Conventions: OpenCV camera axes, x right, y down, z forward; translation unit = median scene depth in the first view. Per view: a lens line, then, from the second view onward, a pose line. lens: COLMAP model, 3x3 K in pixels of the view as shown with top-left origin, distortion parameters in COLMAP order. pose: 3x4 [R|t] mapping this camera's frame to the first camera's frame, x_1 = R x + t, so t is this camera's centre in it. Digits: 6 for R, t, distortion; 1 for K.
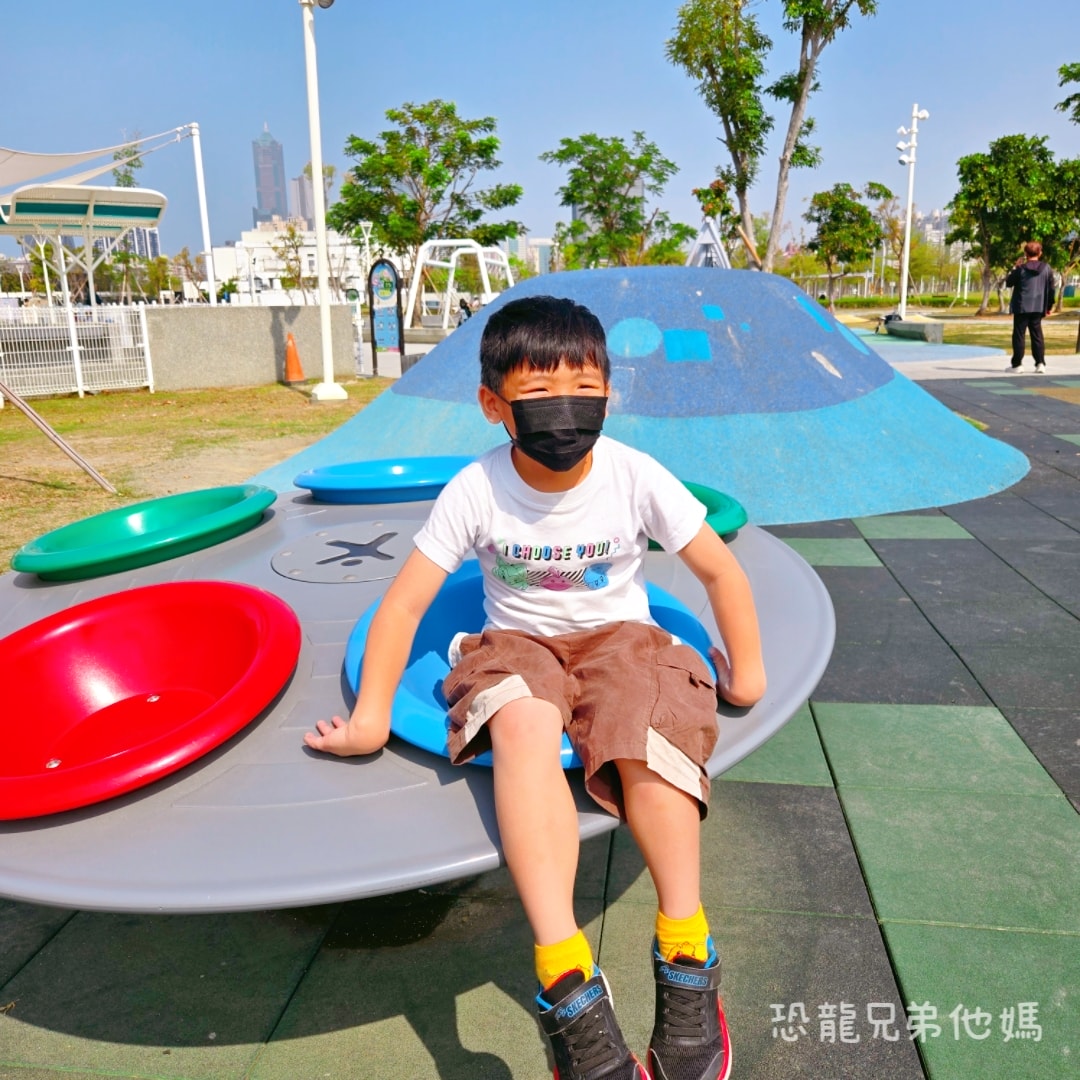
lens RADIAL K [[964.2, 0, 544.0], [0, 964.2, 536.0], [0, 0, 1]] dist [0.066282, -0.009612]
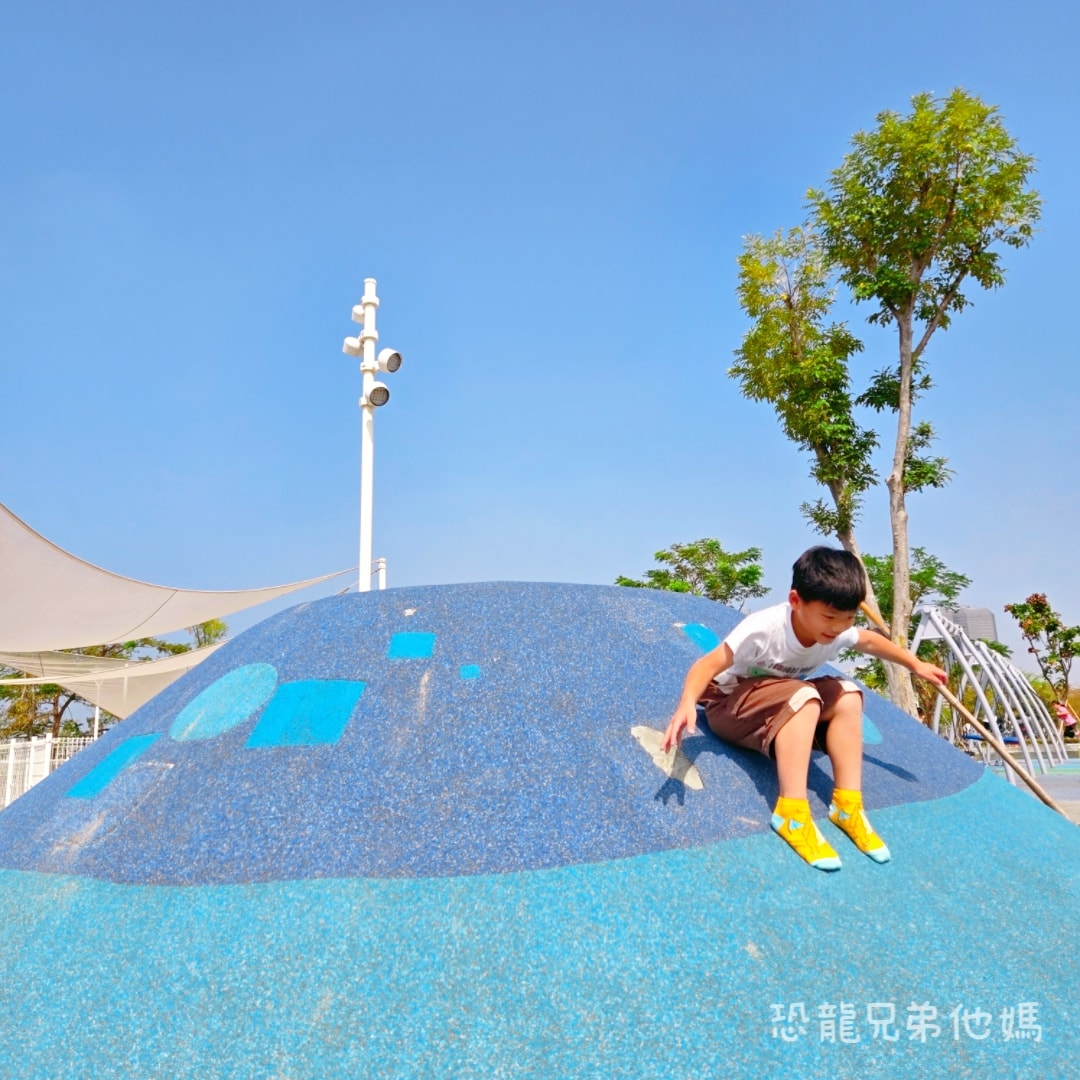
lens RADIAL K [[967.8, 0, 538.3], [0, 967.8, 546.7], [0, 0, 1]] dist [0.049195, -0.000413]
pose [[0.939920, -0.086542, -0.330244, 0.206629], [-0.061494, 0.908597, -0.413122, -0.045525], [0.335812, 0.408610, 0.848687, 0.323272]]
